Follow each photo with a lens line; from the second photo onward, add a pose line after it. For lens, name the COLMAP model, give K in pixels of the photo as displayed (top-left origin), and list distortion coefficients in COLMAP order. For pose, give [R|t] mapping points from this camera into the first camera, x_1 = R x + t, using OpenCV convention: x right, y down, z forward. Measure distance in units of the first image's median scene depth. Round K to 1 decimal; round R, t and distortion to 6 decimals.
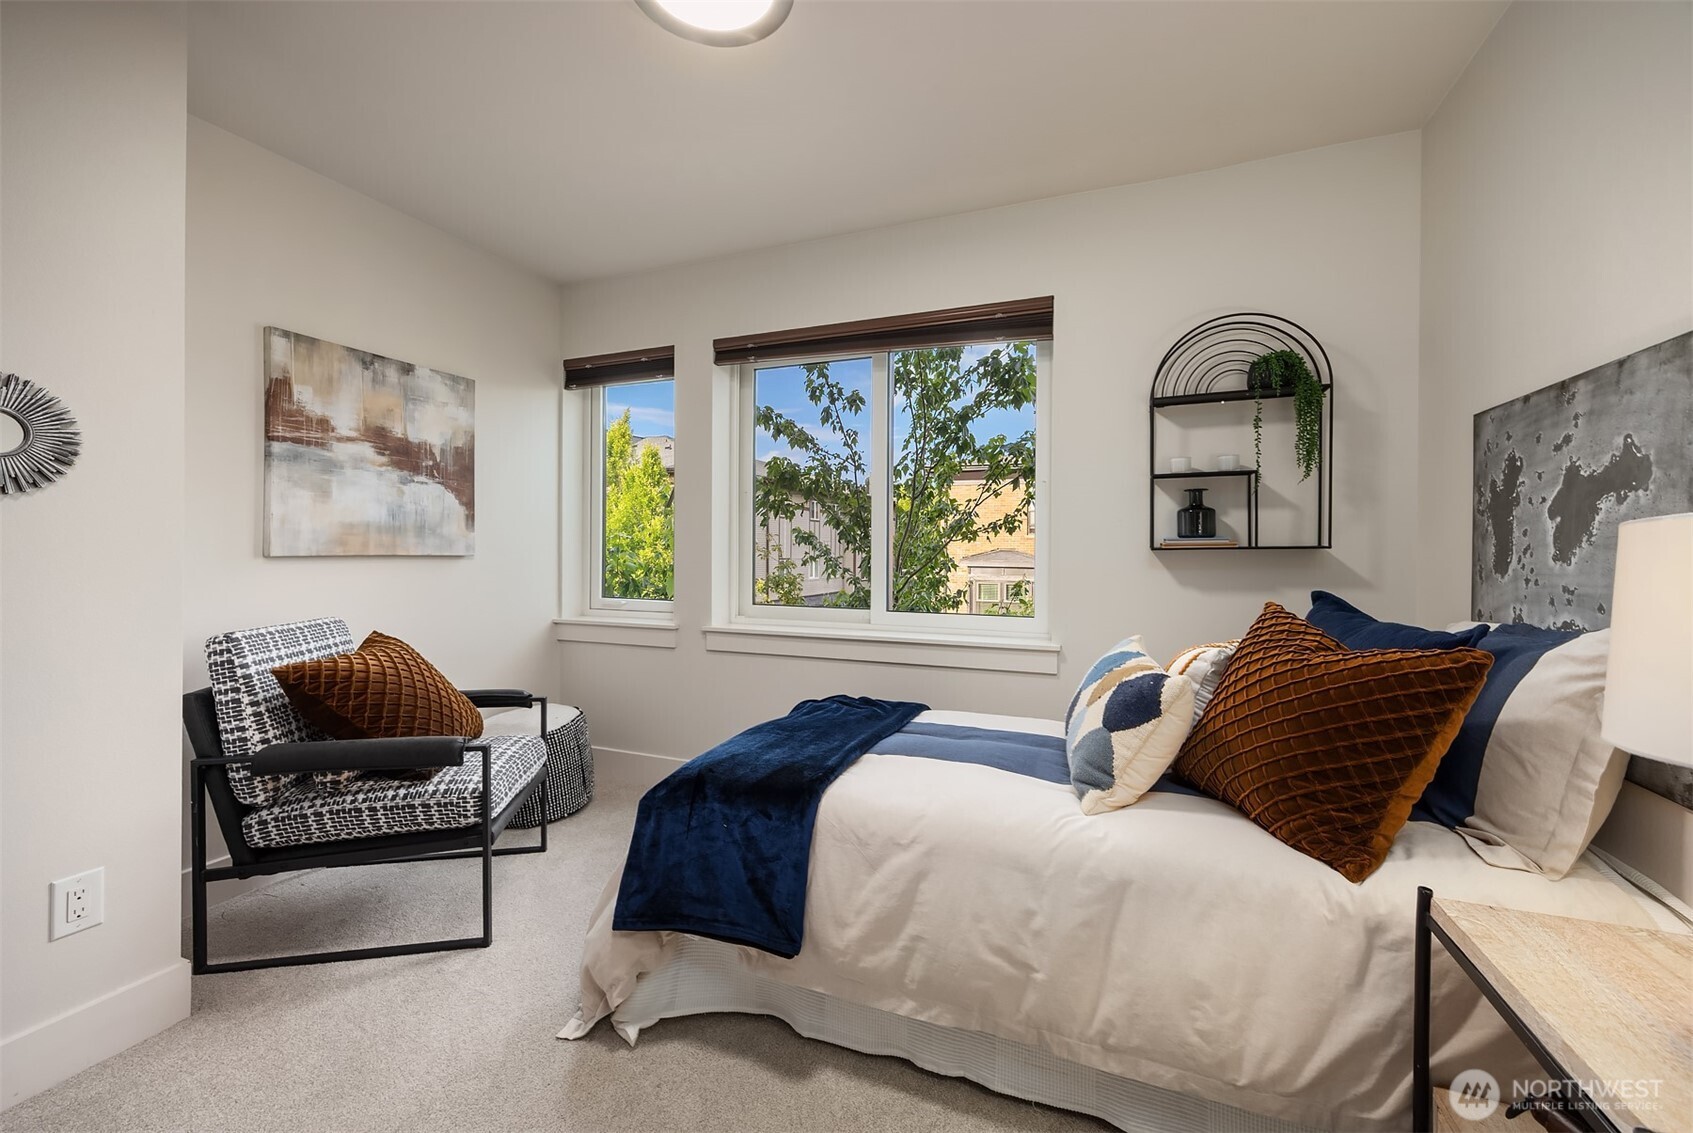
lens RADIAL K [[680.7, 0, 843.7], [0, 680.7, 547.0], [0, 0, 1]] dist [0.000220, -0.000079]
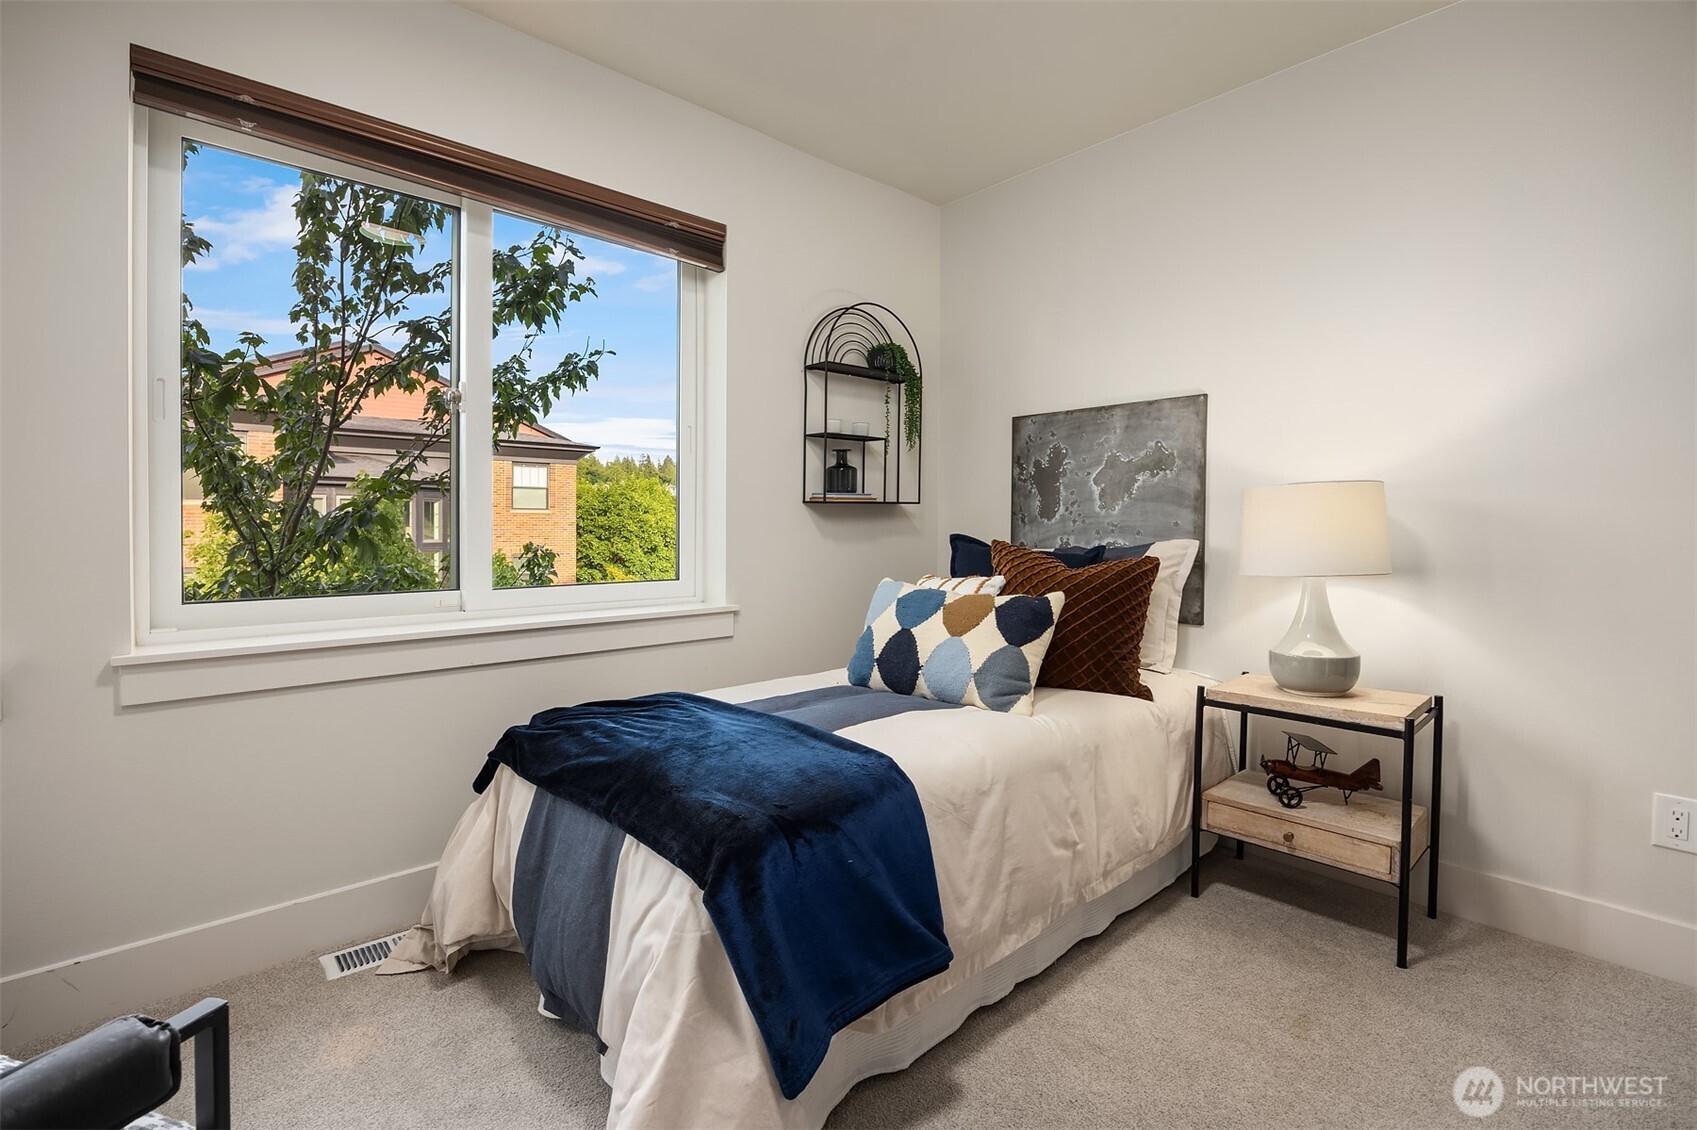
lens RADIAL K [[764.3, 0, 847.5], [0, 764.3, 538.0], [0, 0, 1]] dist [-0.000809, 0.000008]
pose [[0.432368, -0.021603, 0.901438, -0.952105], [-0.001171, 0.999699, 0.024520, 0.045630], [-0.901696, -0.011657, 0.432213, 0.687795]]
